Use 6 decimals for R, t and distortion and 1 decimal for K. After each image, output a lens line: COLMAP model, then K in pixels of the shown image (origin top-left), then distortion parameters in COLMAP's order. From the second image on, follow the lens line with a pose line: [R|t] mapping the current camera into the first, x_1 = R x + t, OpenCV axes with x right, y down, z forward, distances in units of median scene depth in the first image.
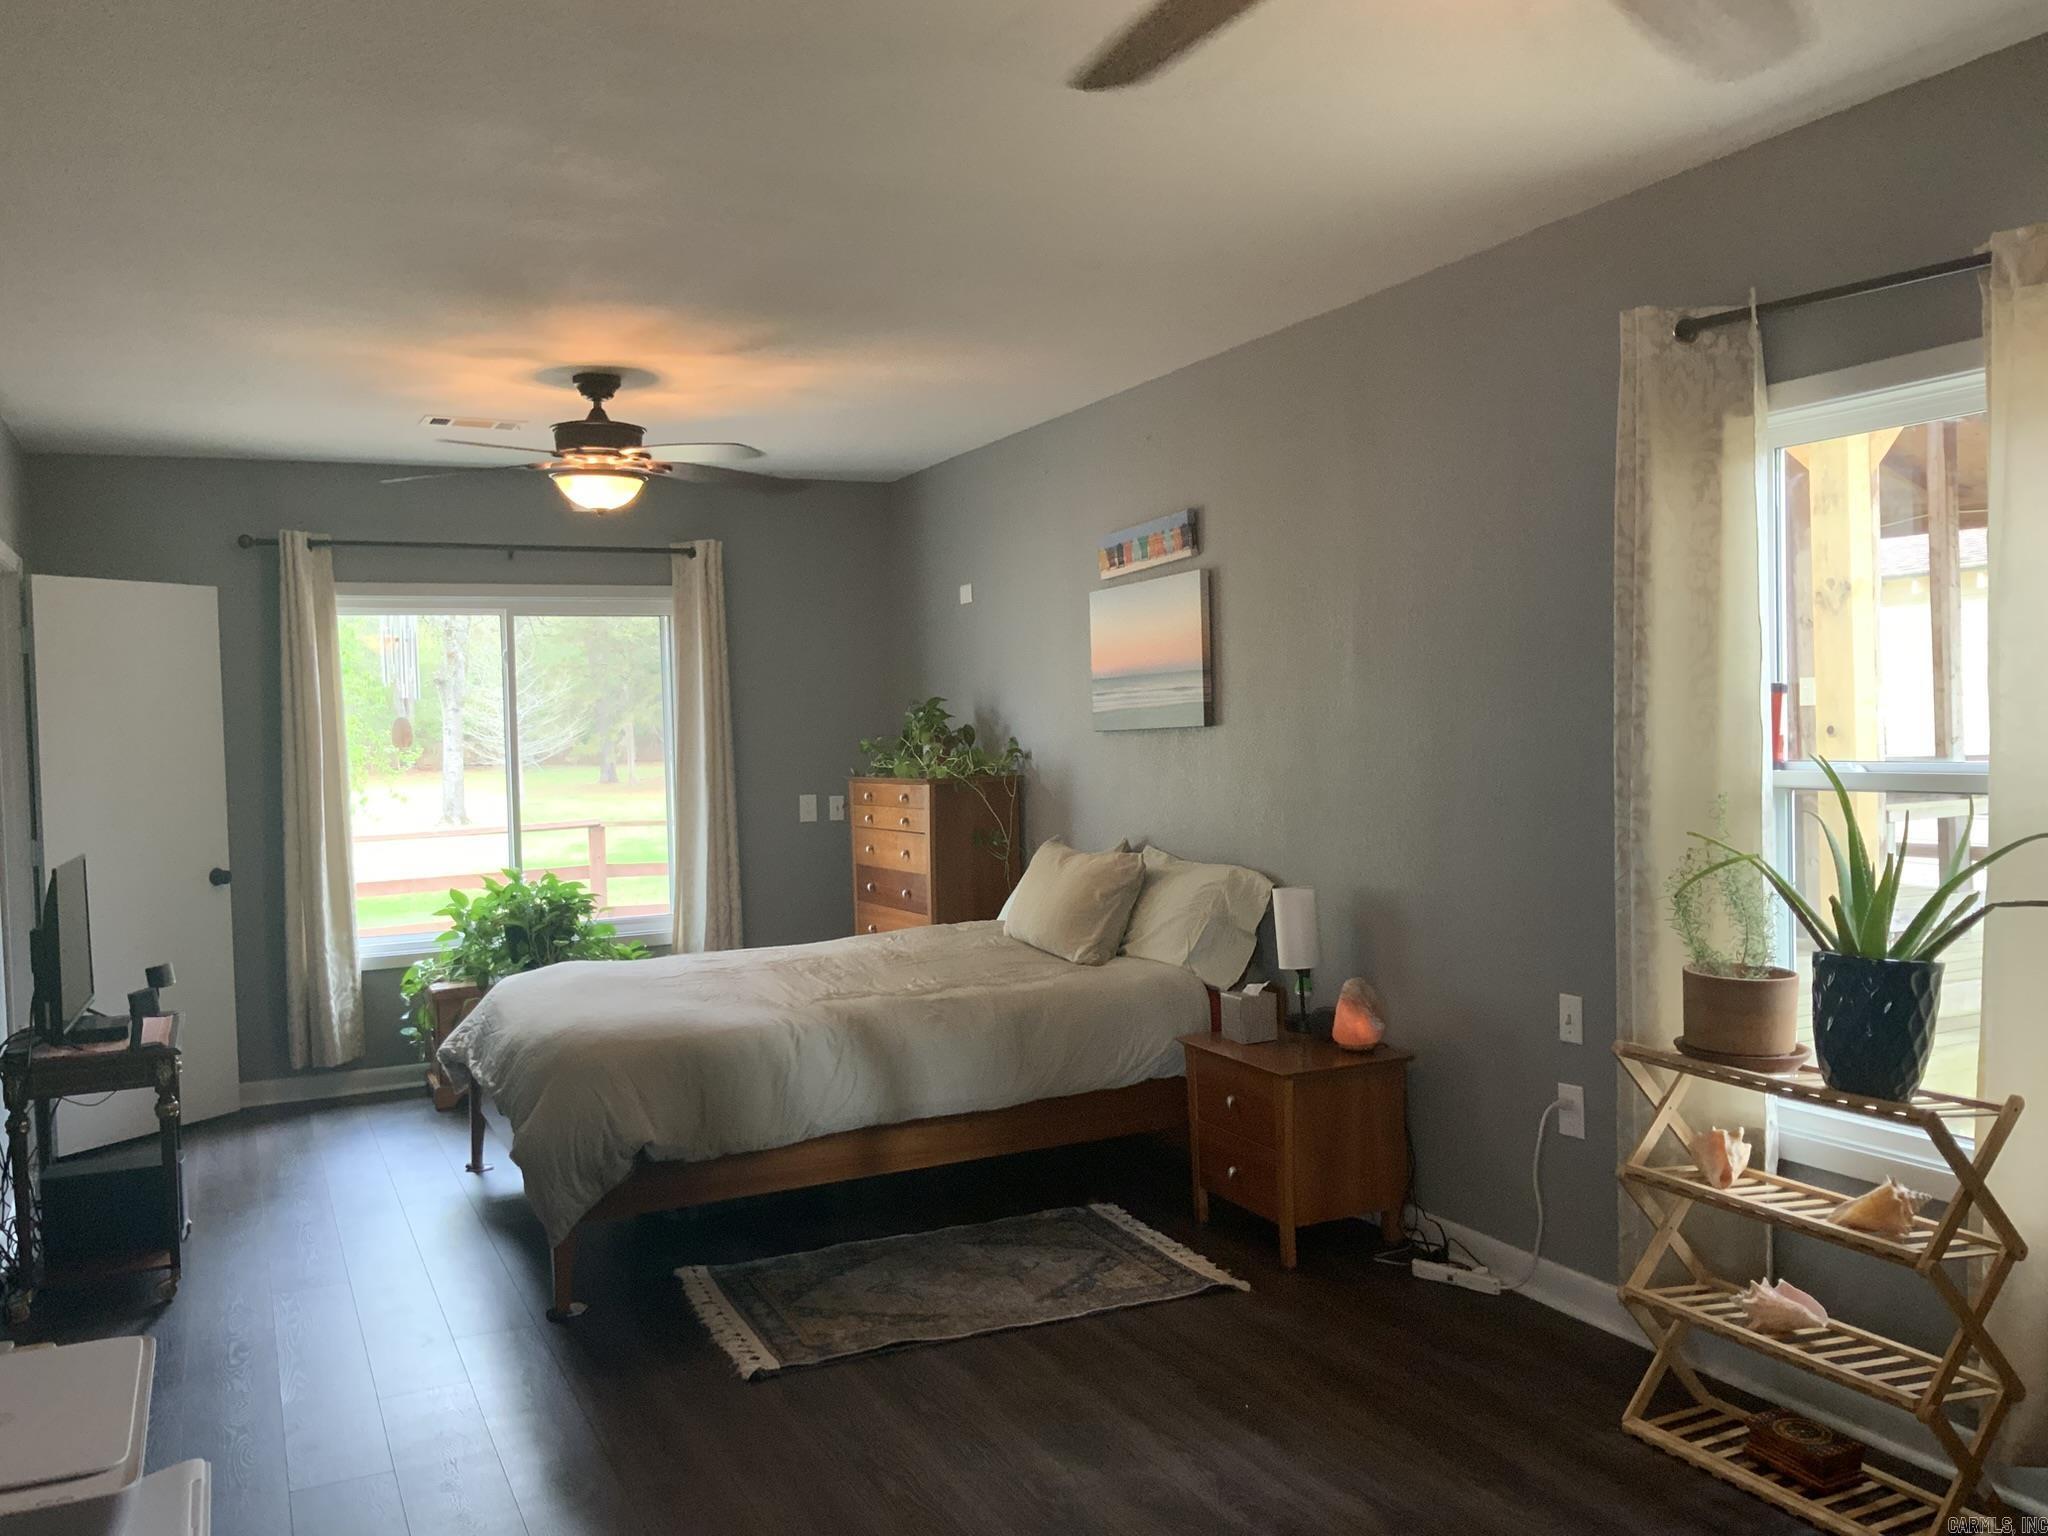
lens RADIAL K [[1724.9, 0, 1049.4], [0, 1724.9, 758.3], [0, 0, 1]] dist [0.176945, -0.359975]
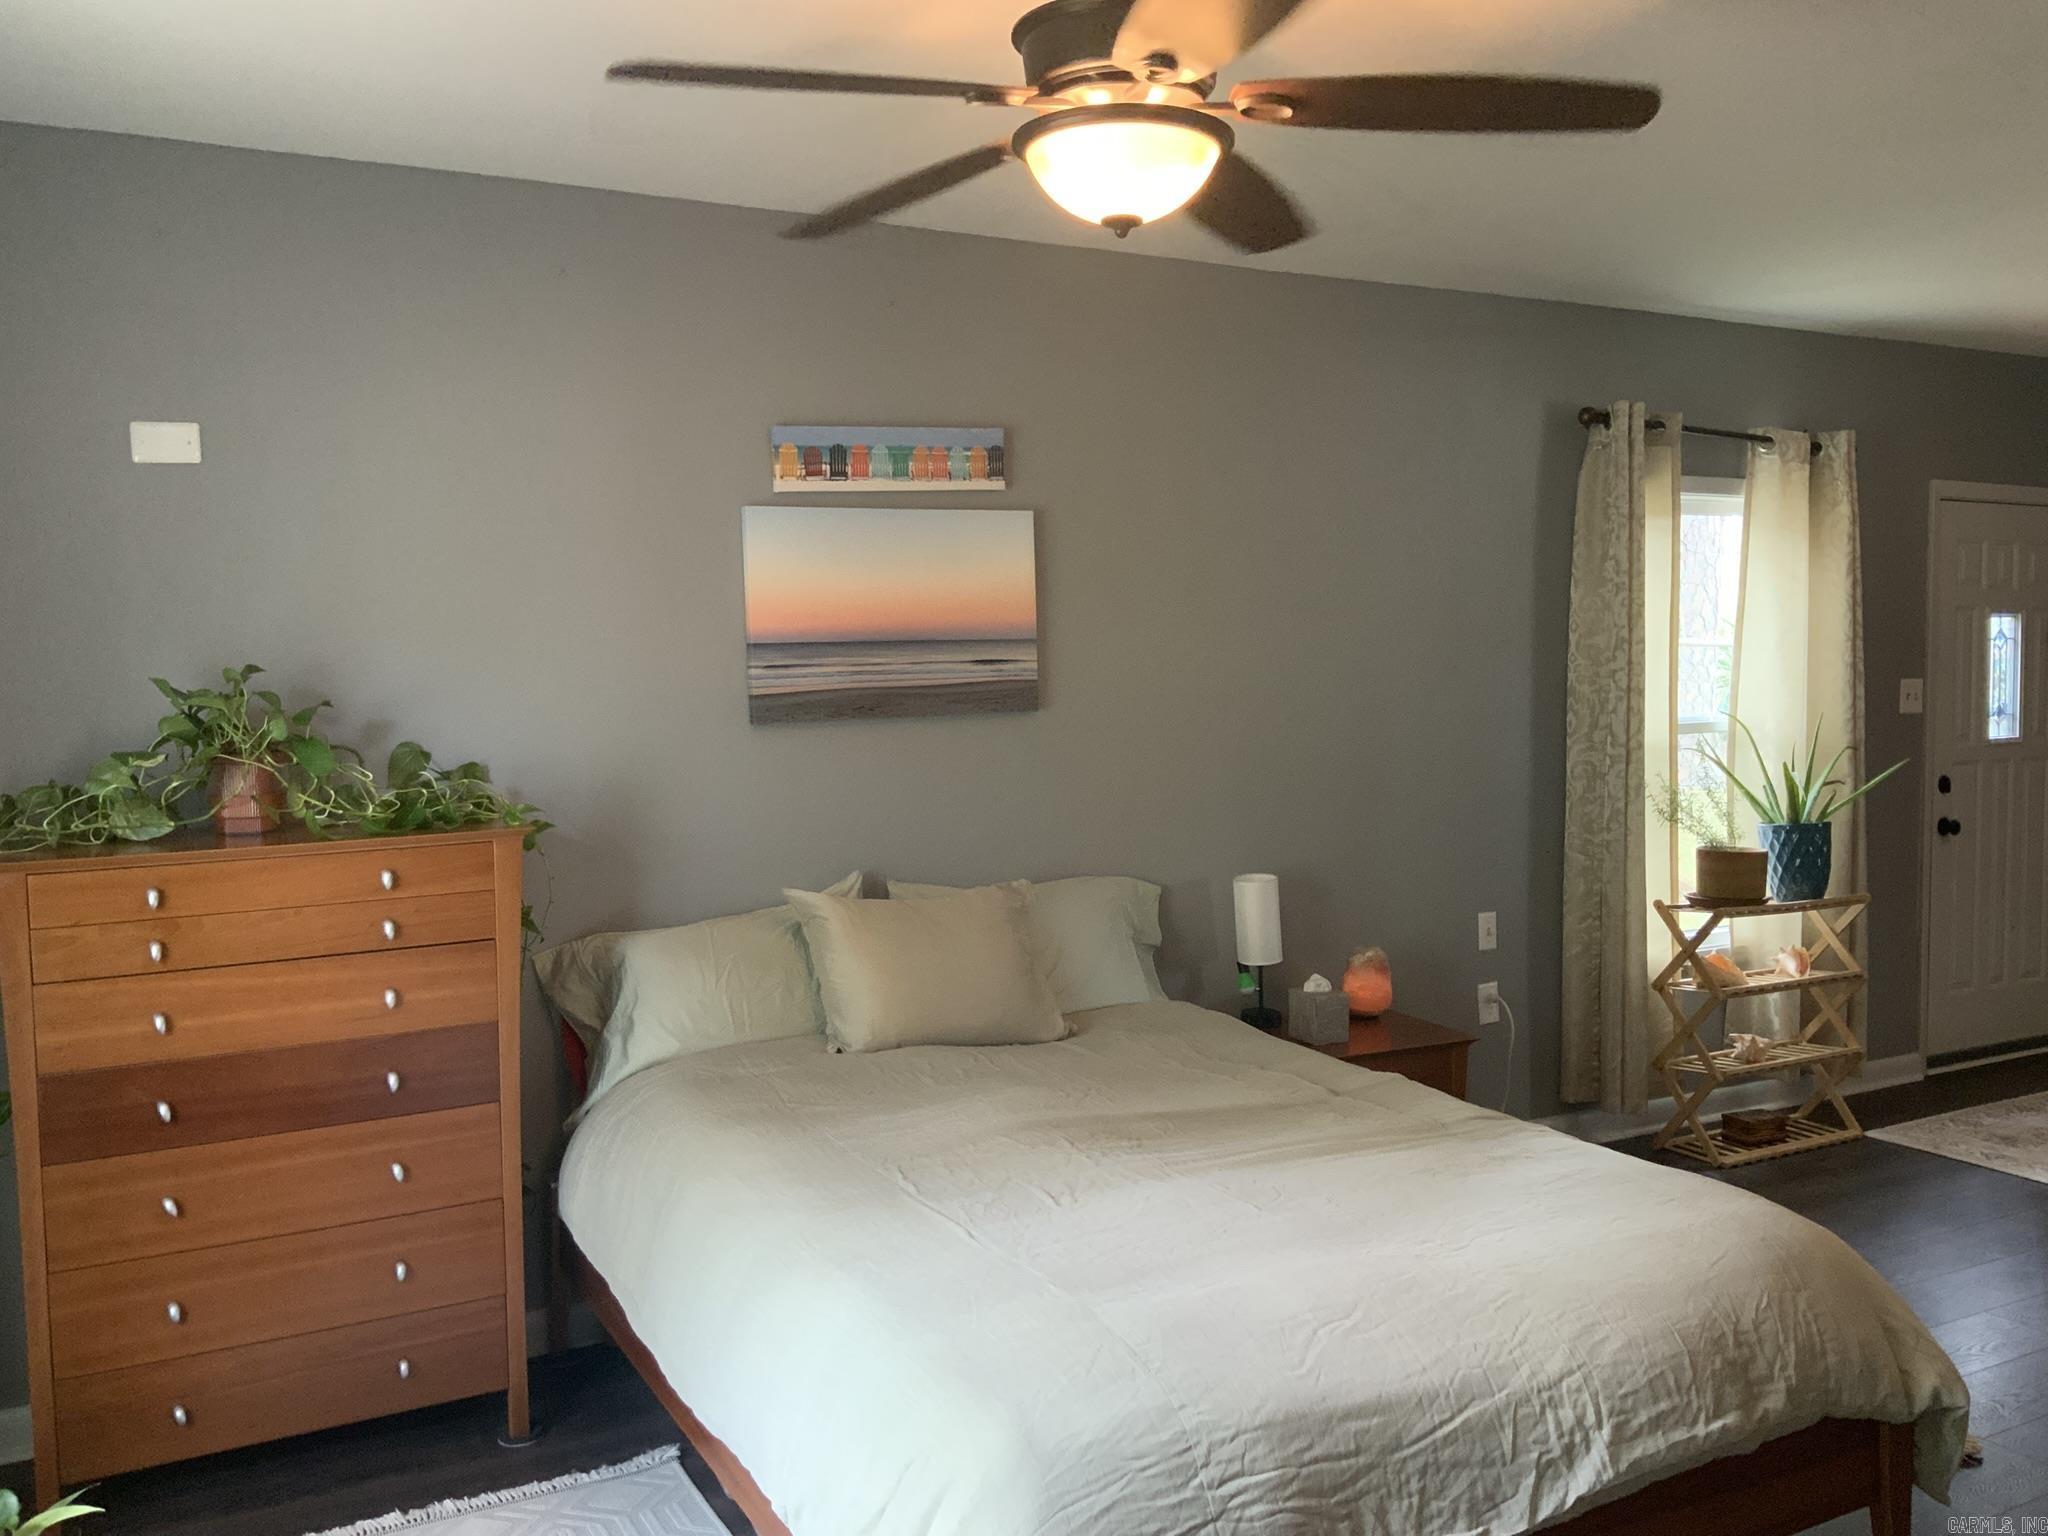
lens RADIAL K [[1724.9, 0, 1049.4], [0, 1724.9, 758.3], [0, 0, 1]] dist [0.176945, -0.359975]
pose [[-0.079156, -0.026349, 0.996514, -0.670336], [0.043499, 0.998607, 0.029860, -0.019475], [-0.995913, 0.045711, -0.077900, 1.015954]]
